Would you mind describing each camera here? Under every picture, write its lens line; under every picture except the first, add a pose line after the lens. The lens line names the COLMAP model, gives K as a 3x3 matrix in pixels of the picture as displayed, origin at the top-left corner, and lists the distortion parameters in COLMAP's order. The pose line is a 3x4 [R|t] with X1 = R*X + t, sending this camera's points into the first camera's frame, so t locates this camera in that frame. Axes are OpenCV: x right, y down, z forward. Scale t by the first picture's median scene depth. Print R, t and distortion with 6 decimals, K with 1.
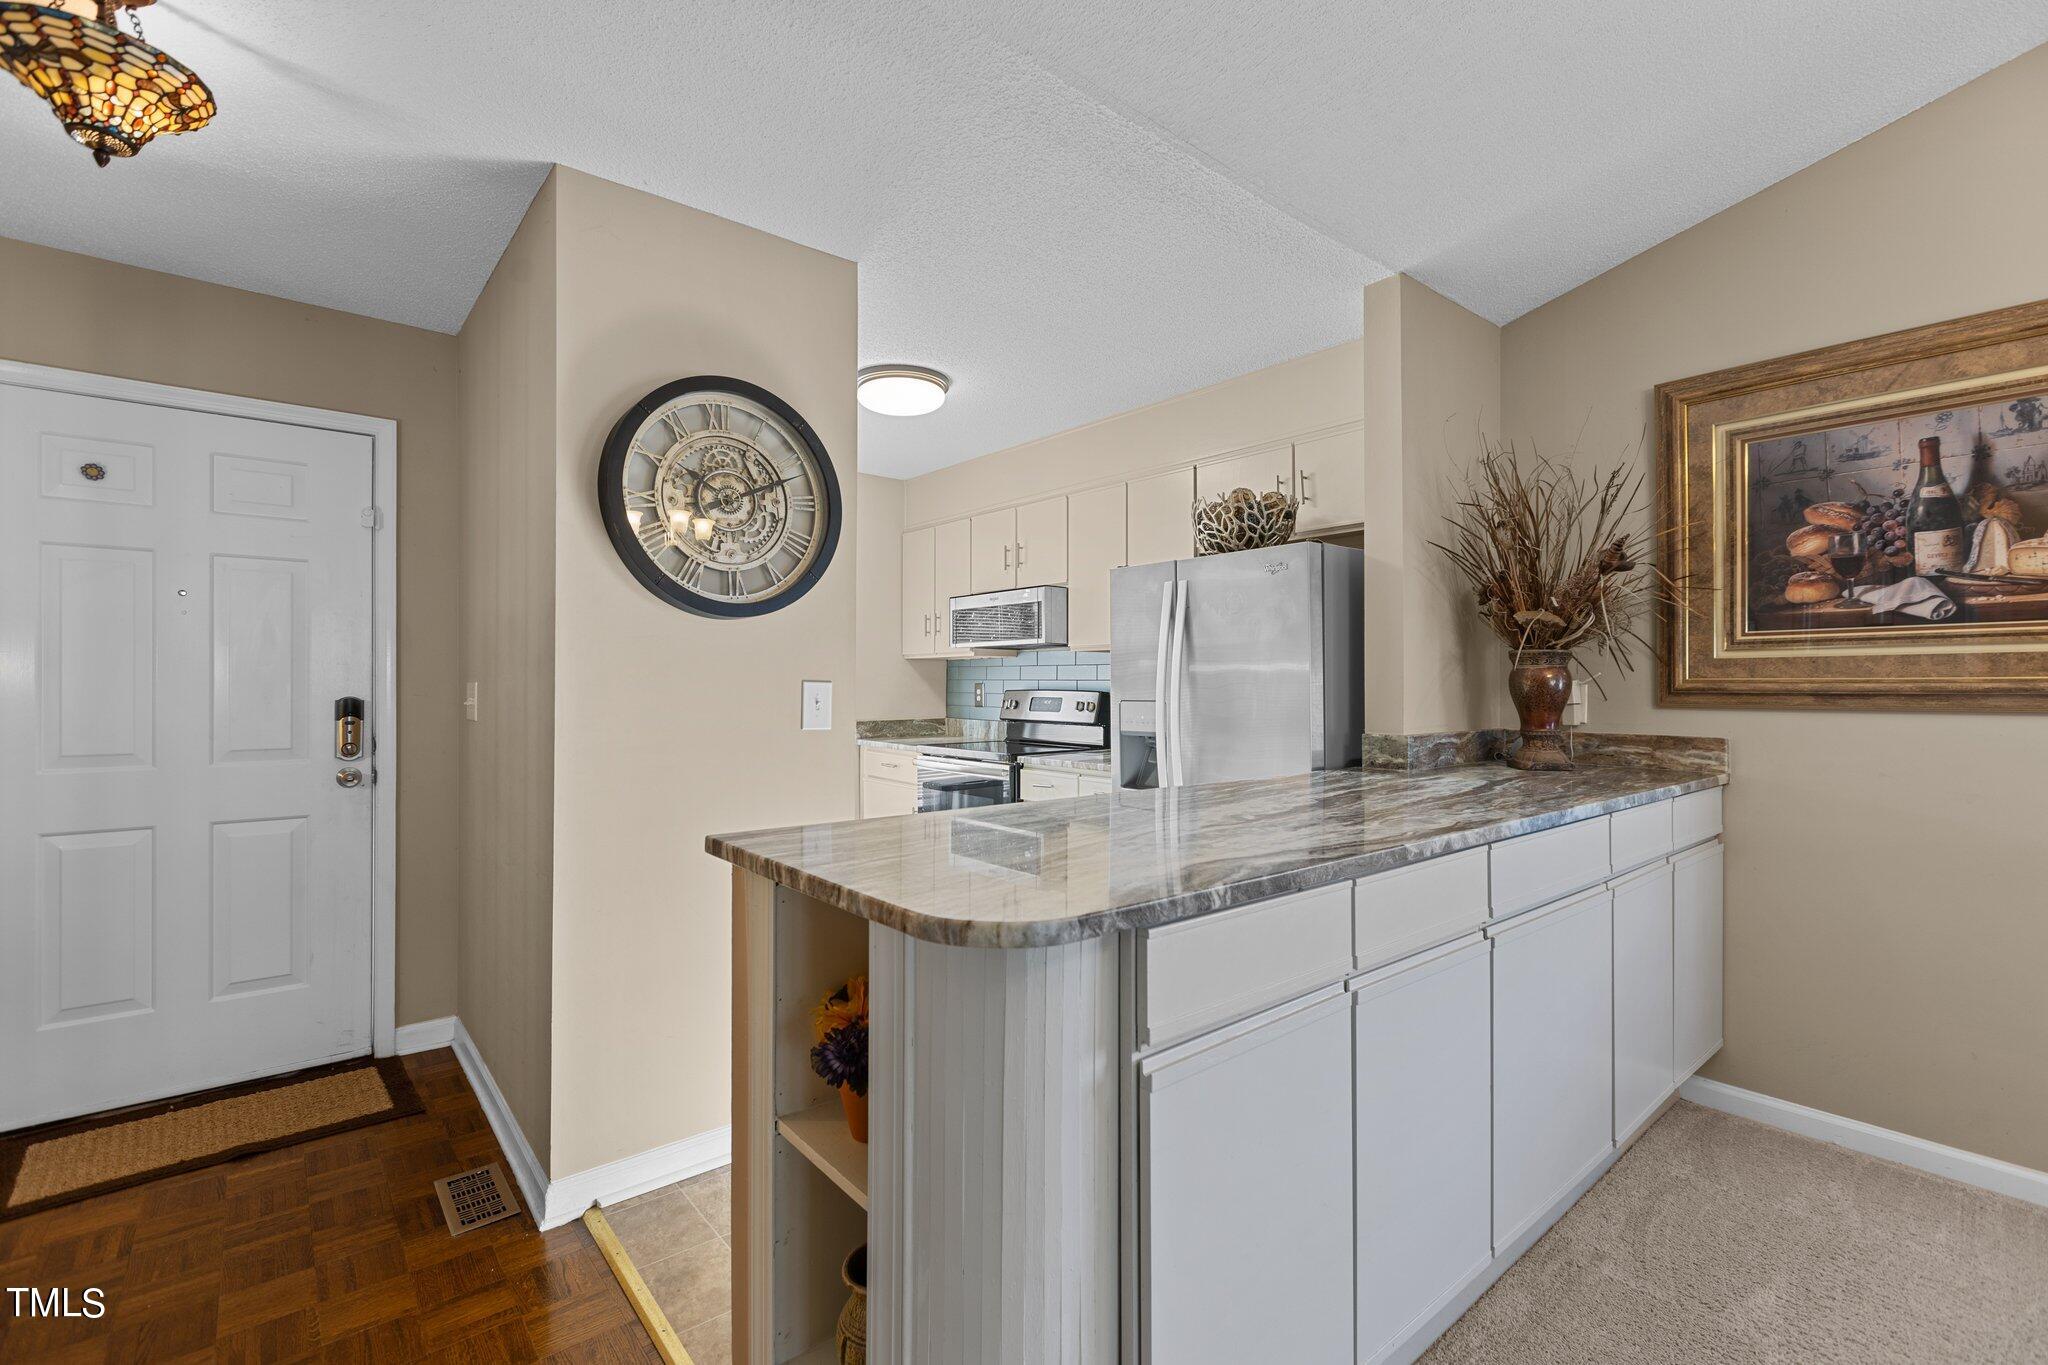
lens RADIAL K [[917.8, 0, 1032.1], [0, 917.8, 681.3], [0, 0, 1]] dist [0.004512, -0.001434]
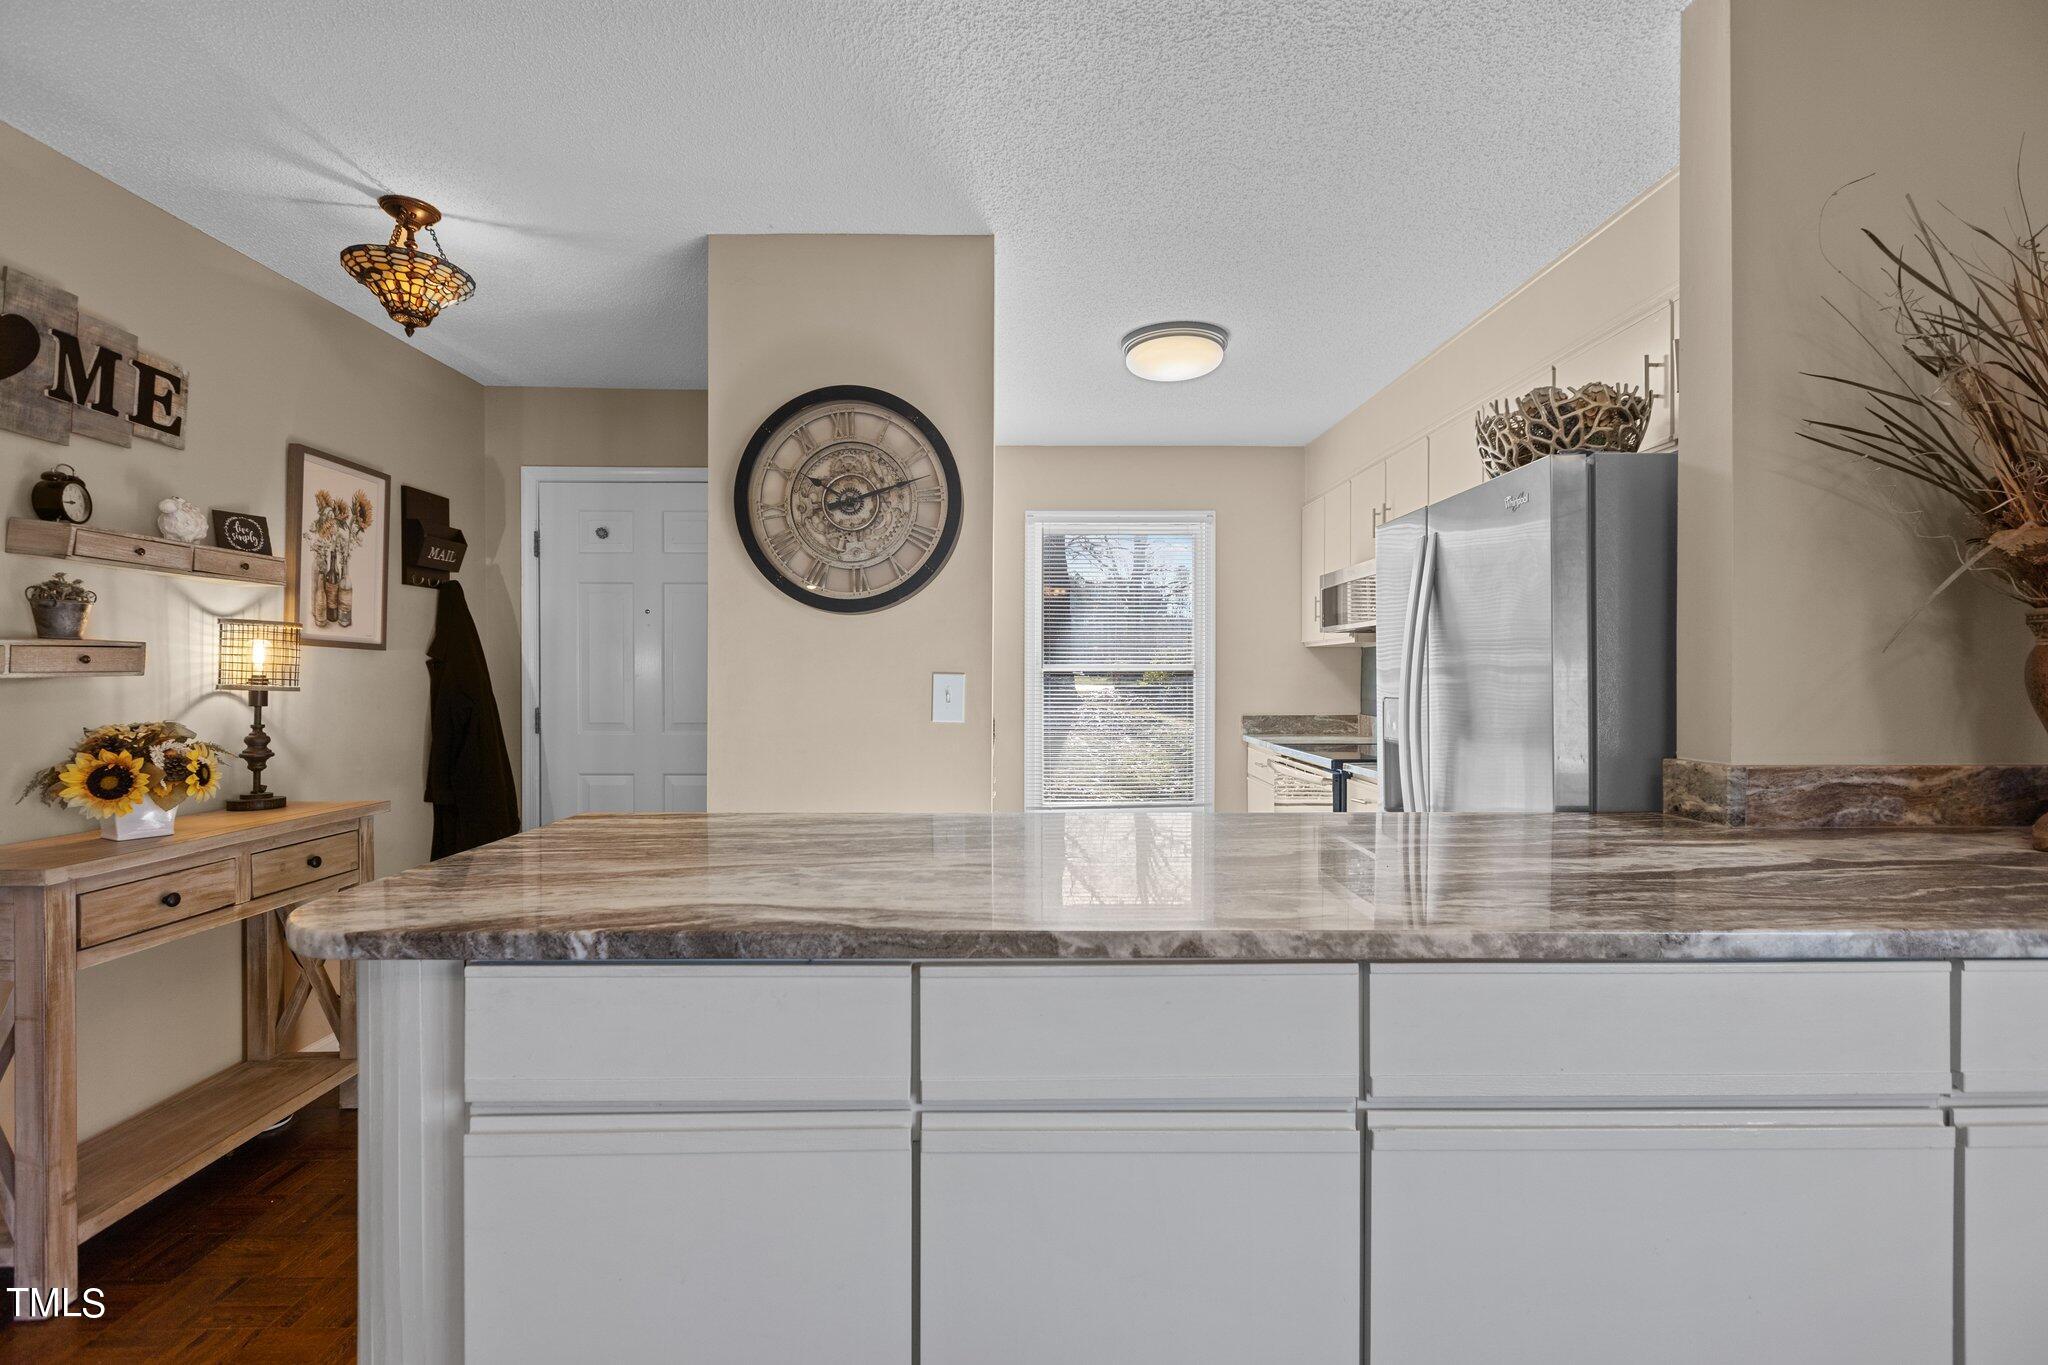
lens RADIAL K [[917.8, 0, 1020.7], [0, 917.8, 678.3], [0, 0, 1]] dist [0.004512, -0.001434]
pose [[0.771712, 0.002579, -0.635967, 0.434520], [0.001762, 0.999979, 0.006194, -0.000414], [0.635970, -0.005901, 0.771691, 0.273199]]
